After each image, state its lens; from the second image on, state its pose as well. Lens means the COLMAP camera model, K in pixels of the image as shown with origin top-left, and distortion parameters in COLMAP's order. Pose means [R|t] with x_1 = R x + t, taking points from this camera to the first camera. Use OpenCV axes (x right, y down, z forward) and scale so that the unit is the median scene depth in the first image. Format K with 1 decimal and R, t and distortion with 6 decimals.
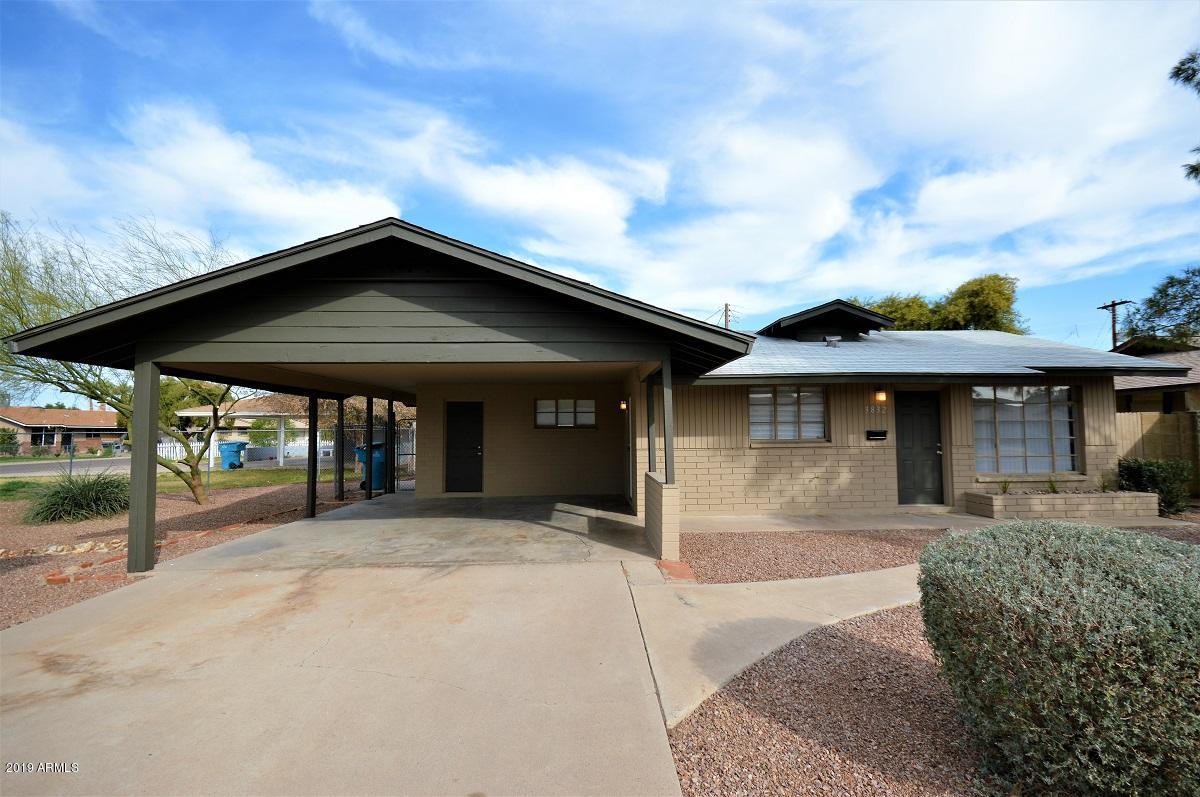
lens RADIAL K [[531.1, 0, 613.6], [0, 531.1, 400.0], [0, 0, 1]] dist [0.001269, -0.006620]
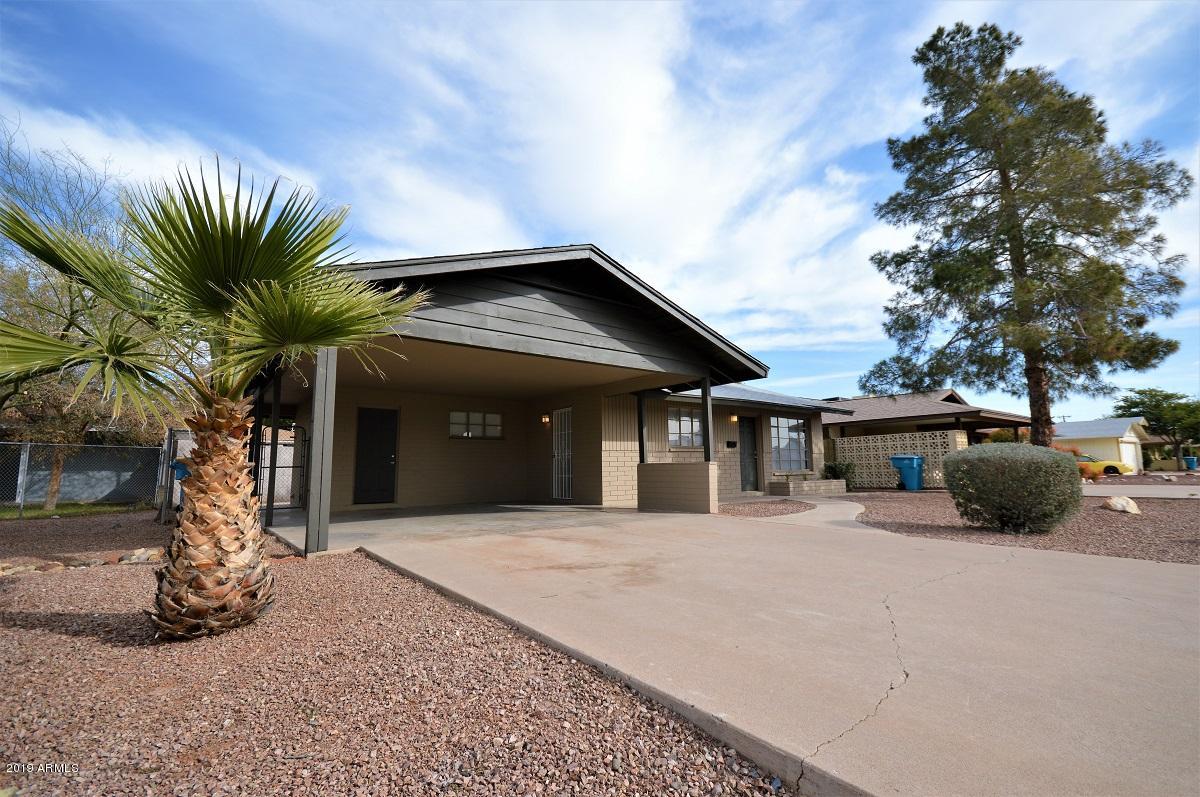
lens RADIAL K [[547.2, 0, 600.0], [0, 547.2, 398.5], [0, 0, 1]] dist [-0.017102, -0.000476]
pose [[0.812223, 0.074218, 0.578606, -0.686061], [-0.024316, 0.995319, -0.093536, 0.089233], [-0.582840, 0.061903, 0.810226, -0.031912]]
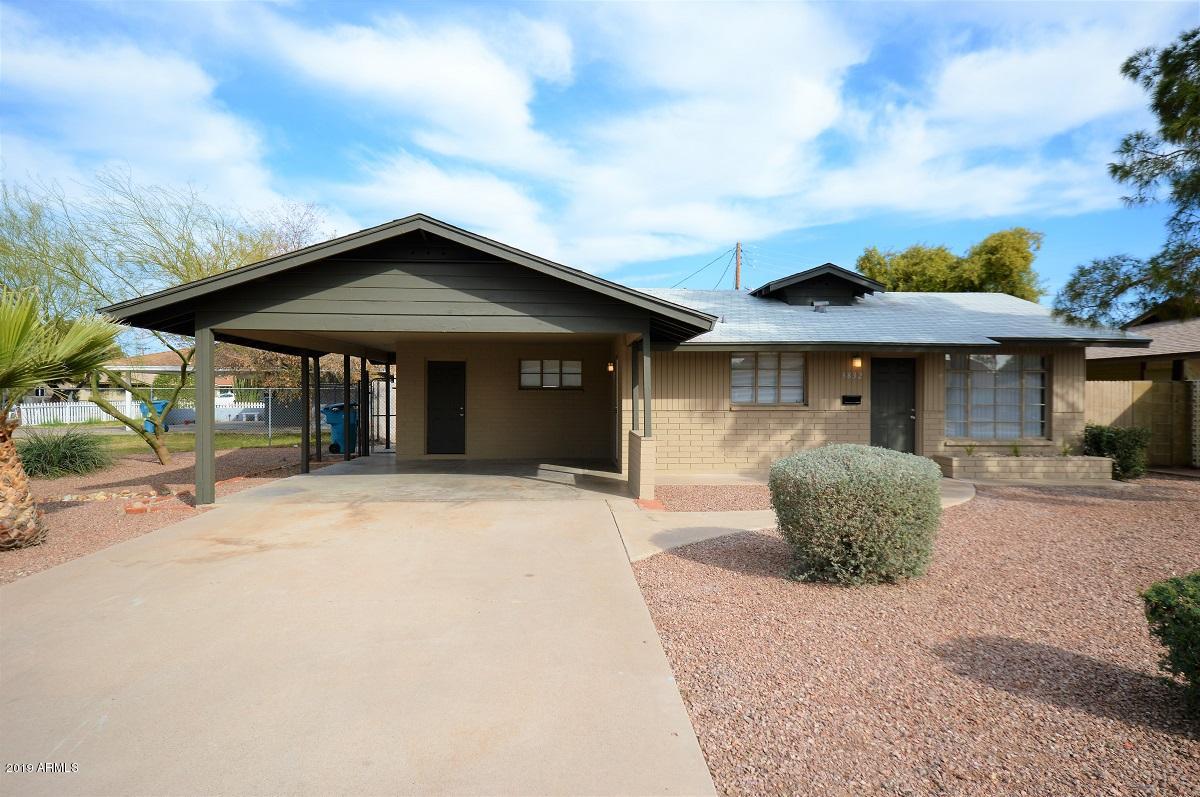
lens RADIAL K [[708.0, 0, 600.0], [0, 708.0, 398.5], [0, 0, 1]] dist [-0.006375, 0.000598]
pose [[0.999924, 0.012291, 0.000261, -0.001344], [-0.012283, 0.997962, 0.062624, -0.017401], [0.000509, -0.062623, 0.998037, -0.385664]]
